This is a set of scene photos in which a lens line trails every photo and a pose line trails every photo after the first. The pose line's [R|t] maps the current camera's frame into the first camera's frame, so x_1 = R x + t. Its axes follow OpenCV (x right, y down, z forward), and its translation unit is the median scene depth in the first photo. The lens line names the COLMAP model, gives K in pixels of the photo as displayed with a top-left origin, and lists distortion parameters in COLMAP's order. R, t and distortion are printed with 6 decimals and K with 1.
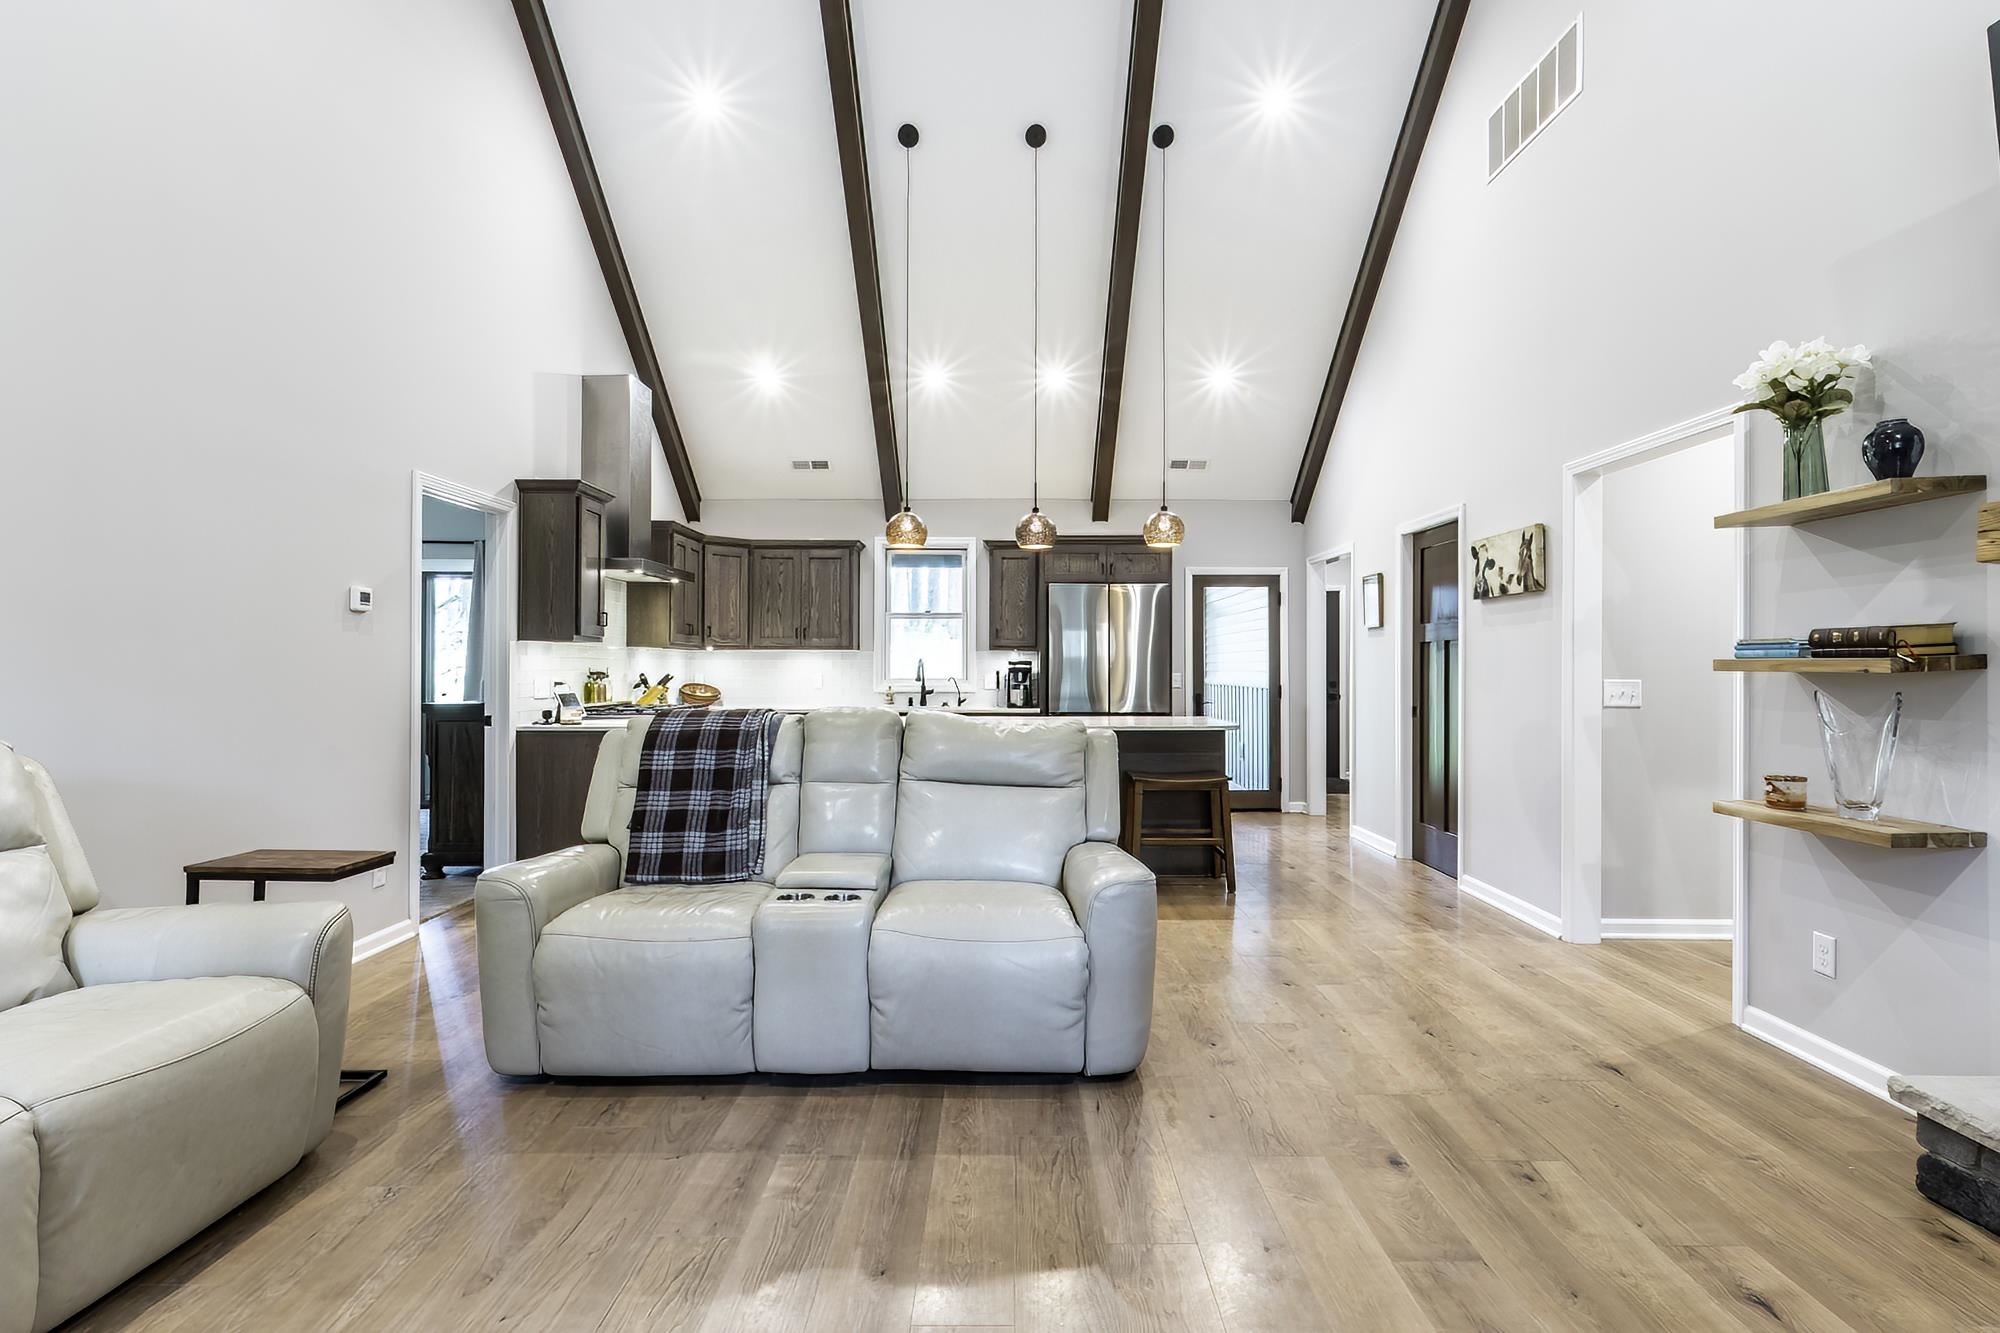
lens RADIAL K [[940.5, 0, 1009.0], [0, 940.5, 664.3], [0, 0, 1]] dist [-0.000031, 0.000187]
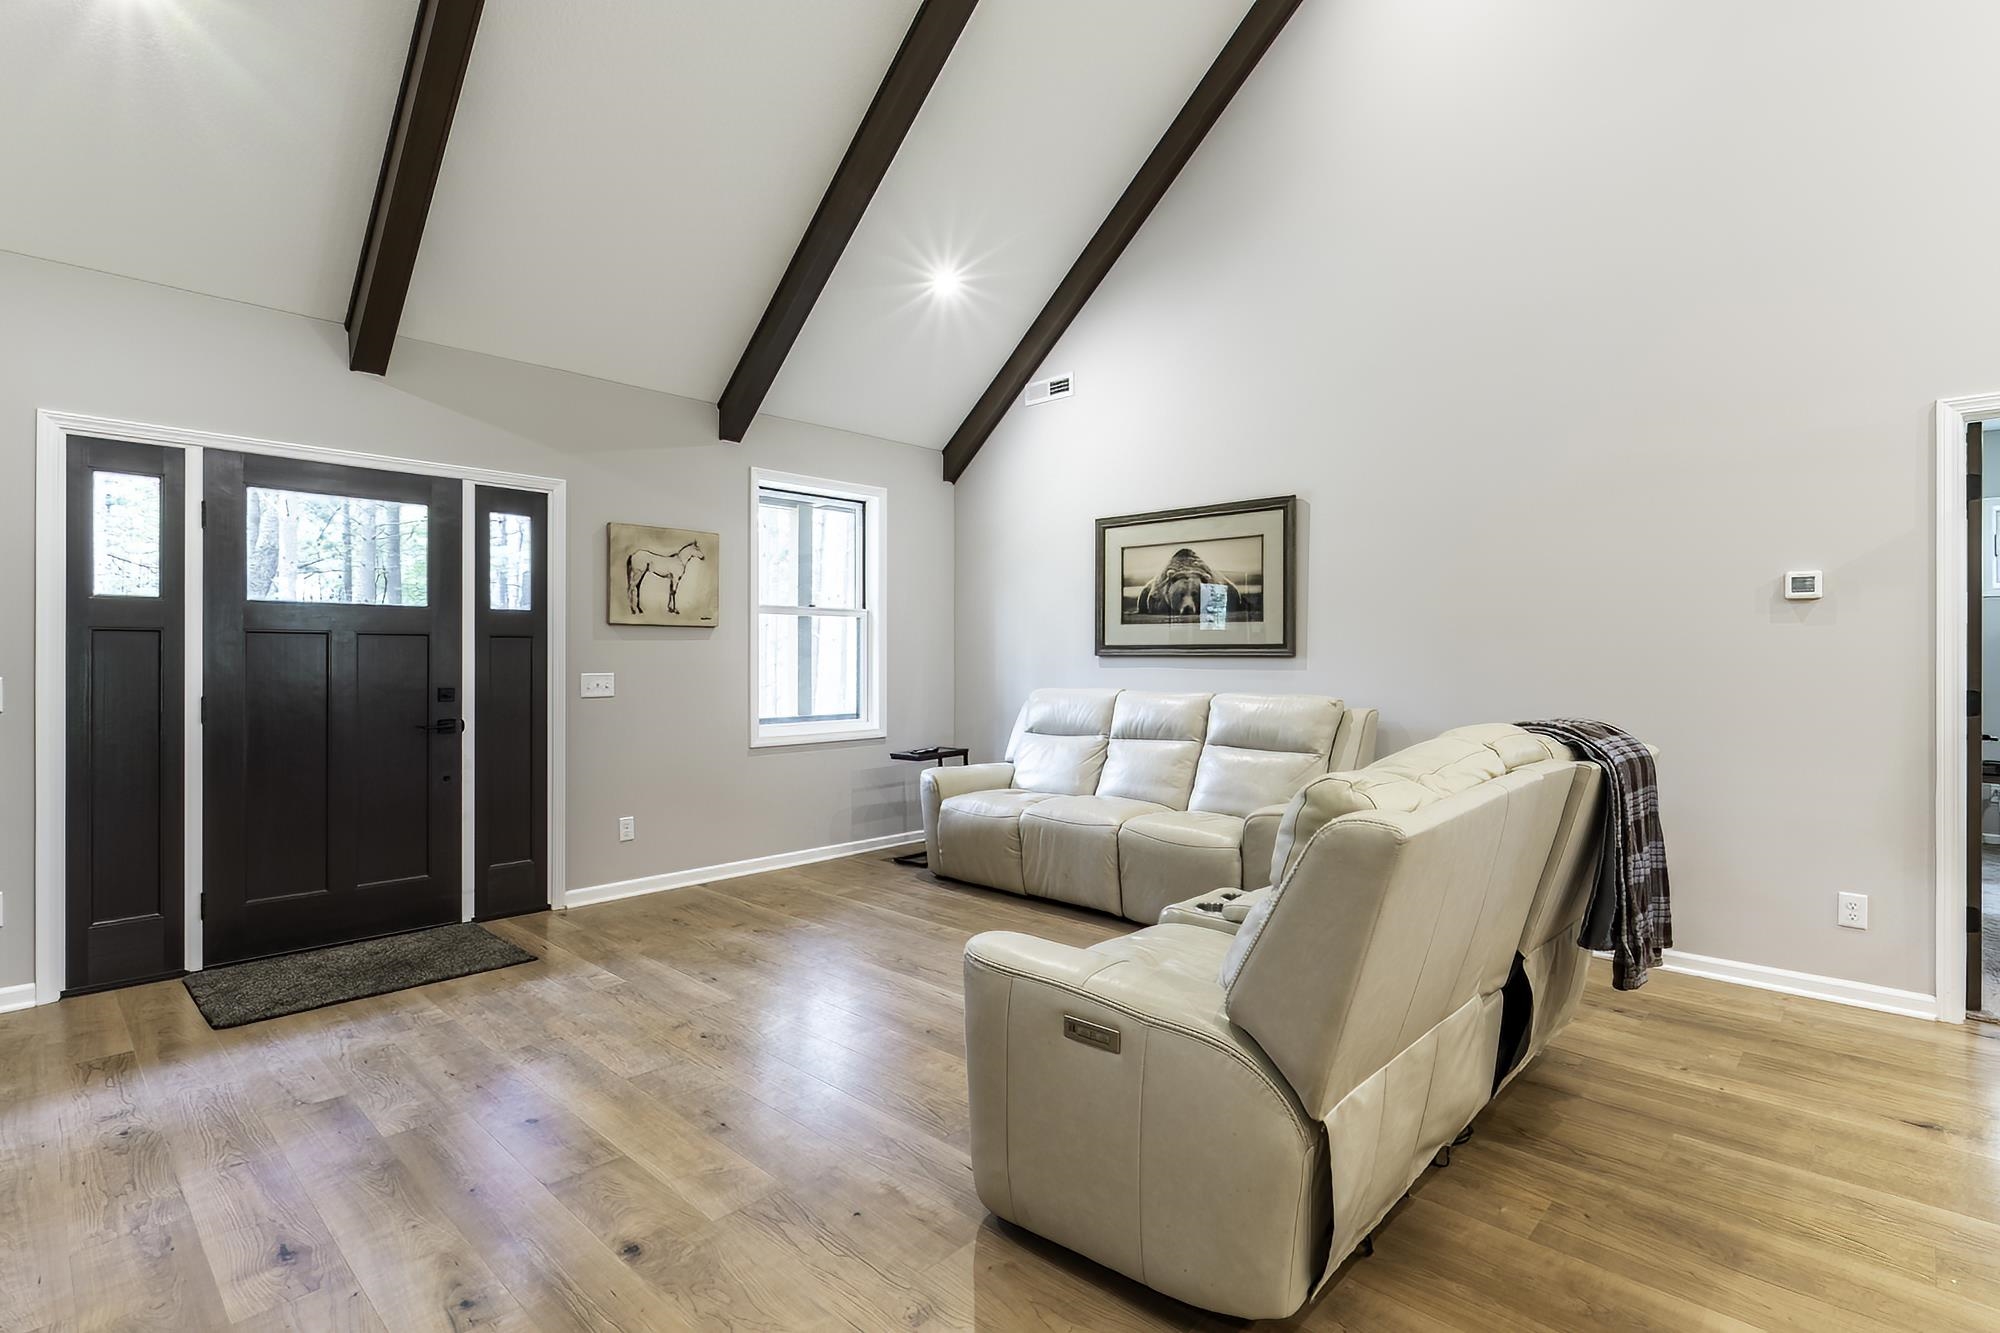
lens RADIAL K [[957.0, 0, 1005.0], [0, 957.0, 658.3], [0, 0, 1]] dist [-0.000776, -0.000005]
pose [[-0.687334, -0.002257, -0.726338, 0.548452], [-0.000679, 0.999997, -0.002466, 0.001020], [0.726341, -0.001202, -0.687333, 1.248664]]
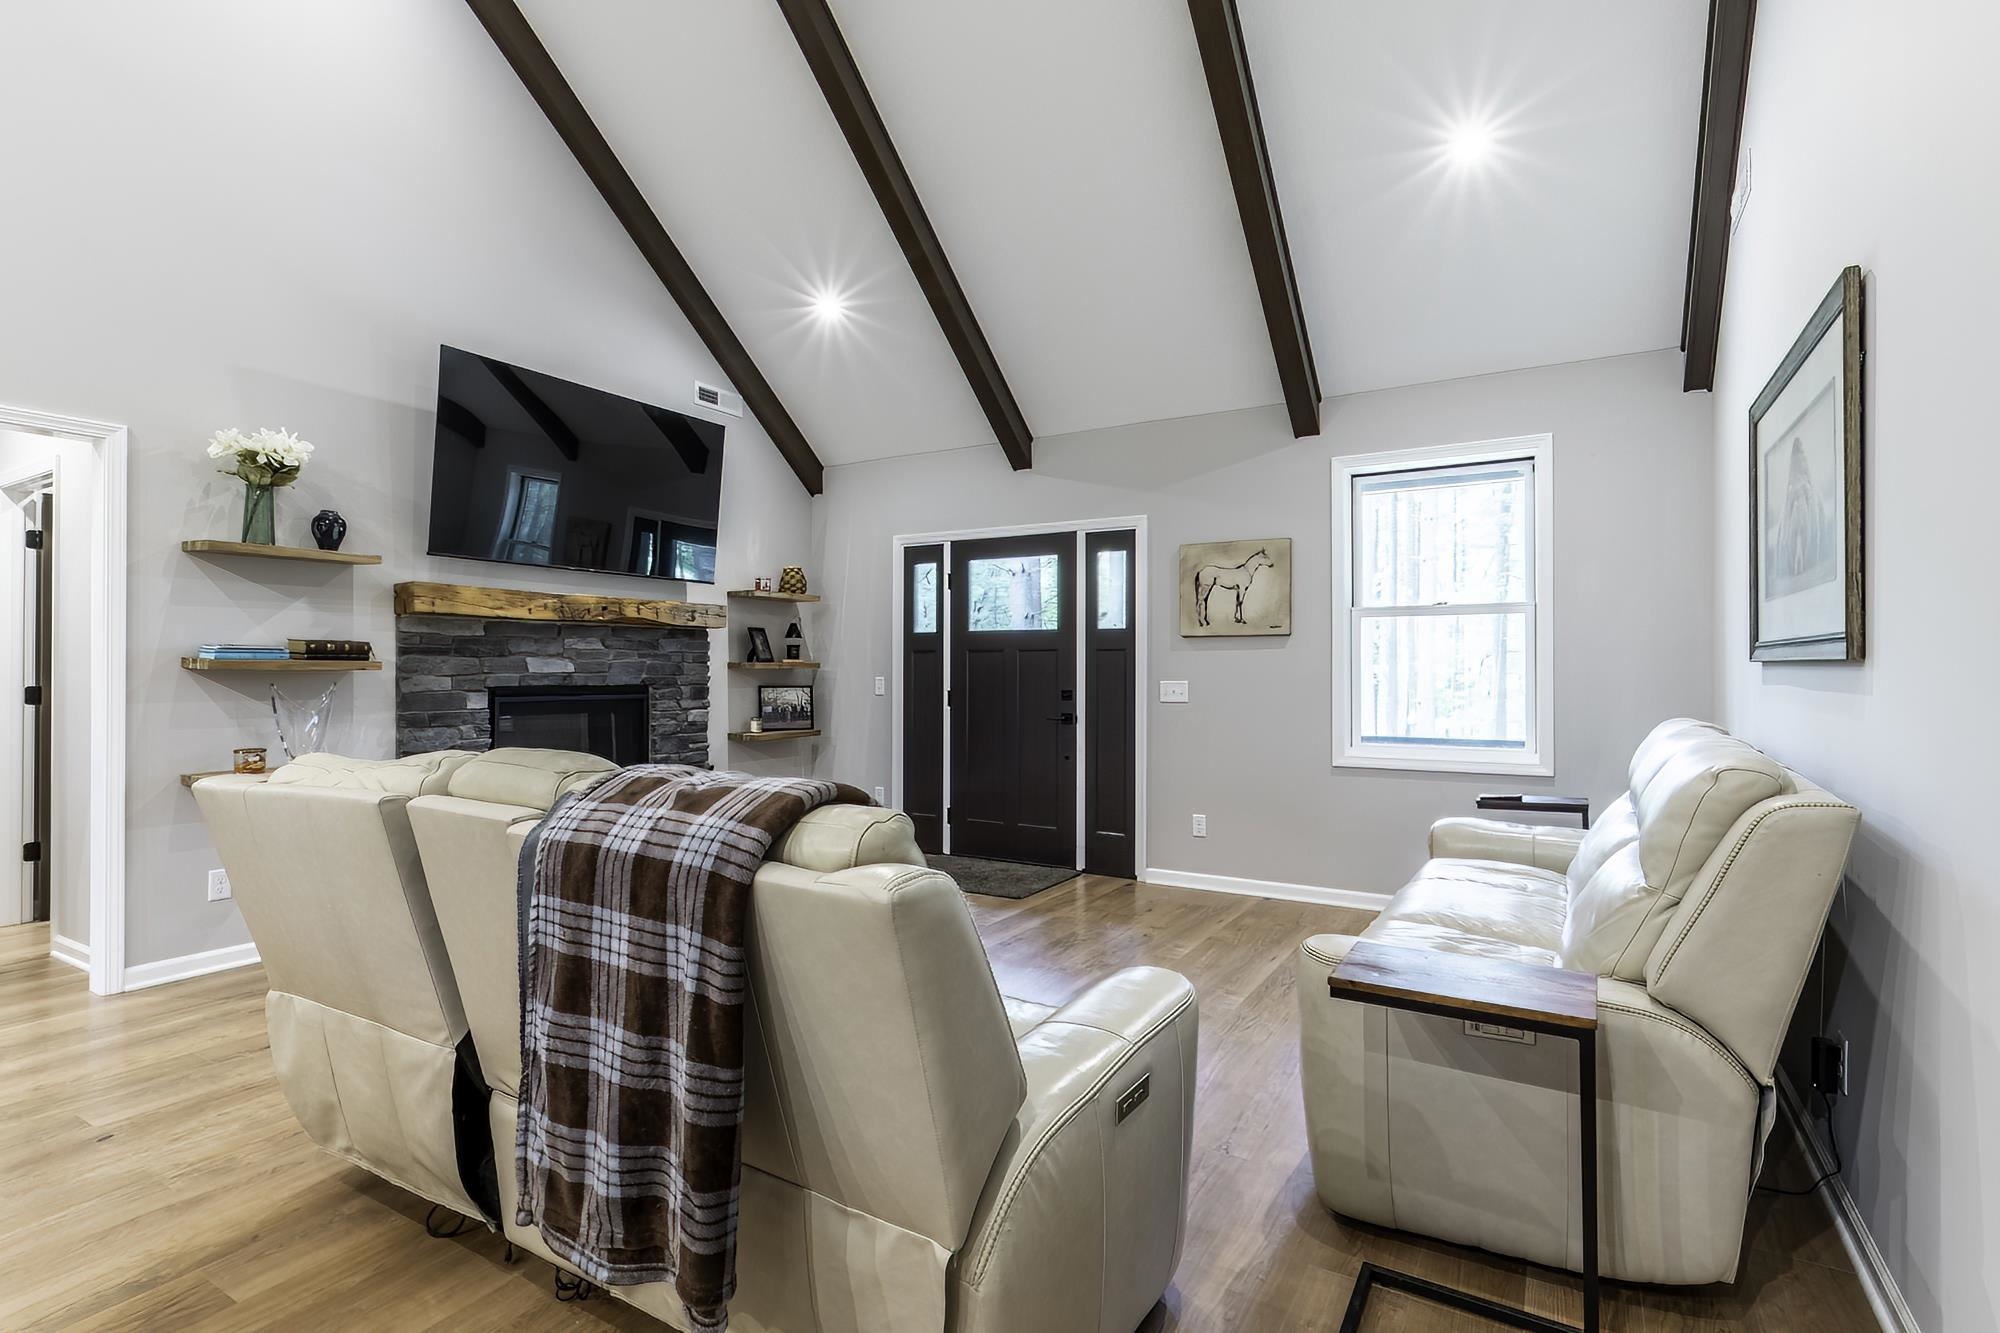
lens RADIAL K [[961.5, 0, 1010.2], [0, 961.5, 665.1], [0, 0, 1]] dist [-0.003068, 0.000040]
pose [[-0.861168, -0.000649, 0.508320, -0.651134], [-0.003814, 0.999979, -0.005184, 0.003055], [-0.508306, -0.006403, -0.861153, 1.348957]]
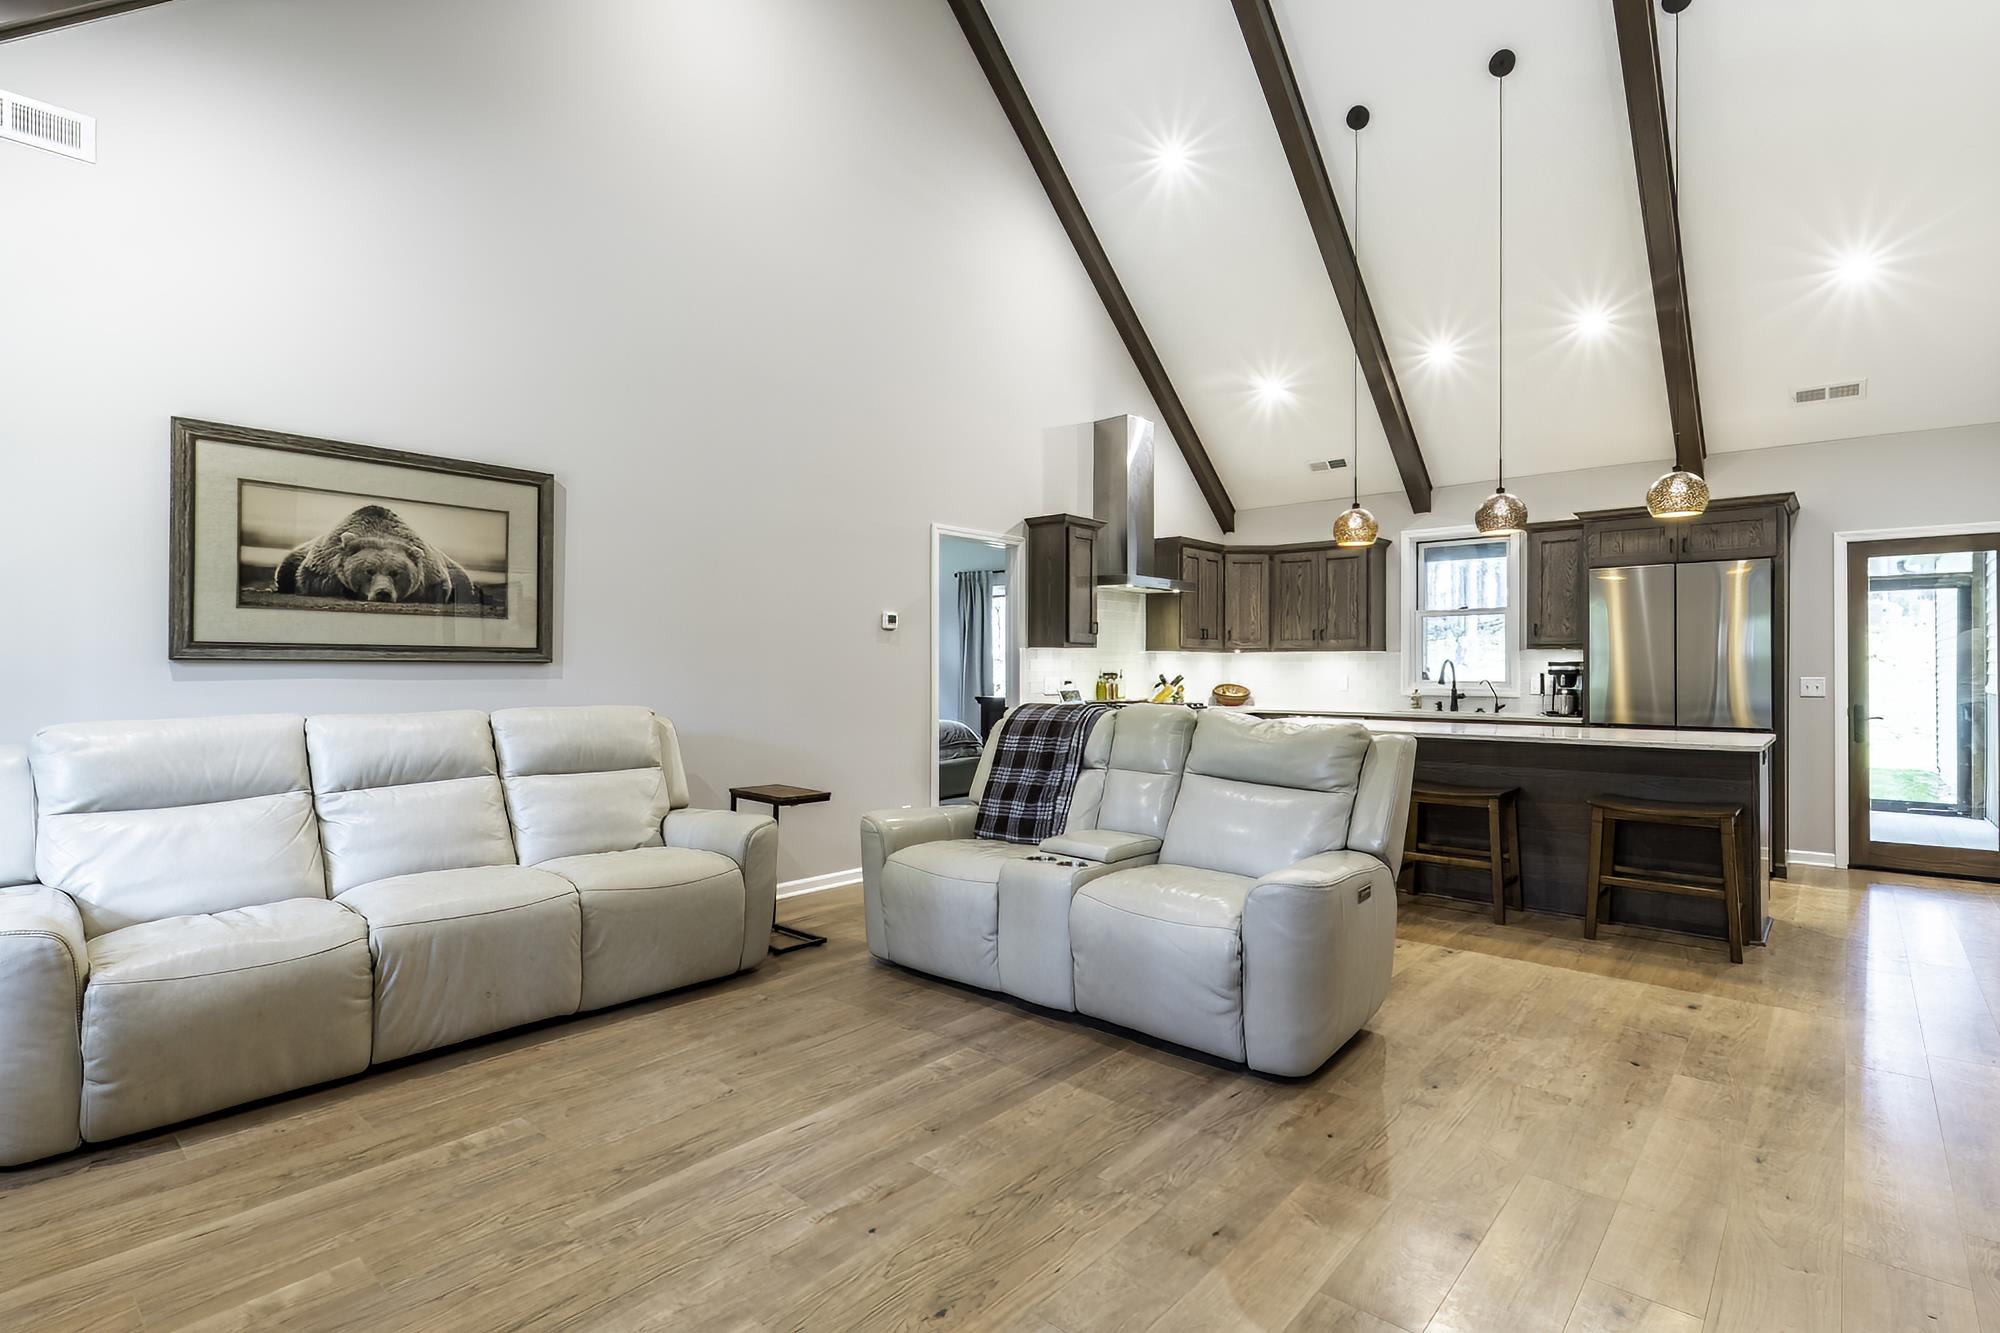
lens RADIAL K [[961.5, 0, 1010.2], [0, 961.5, 665.1], [0, 0, 1]] dist [-0.003068, 0.000040]
pose [[0.753636, -0.002260, -0.657288, 0.462285], [0.001629, 0.999997, -0.001569, 0.000280], [0.657290, 0.000112, 0.753638, 0.033837]]
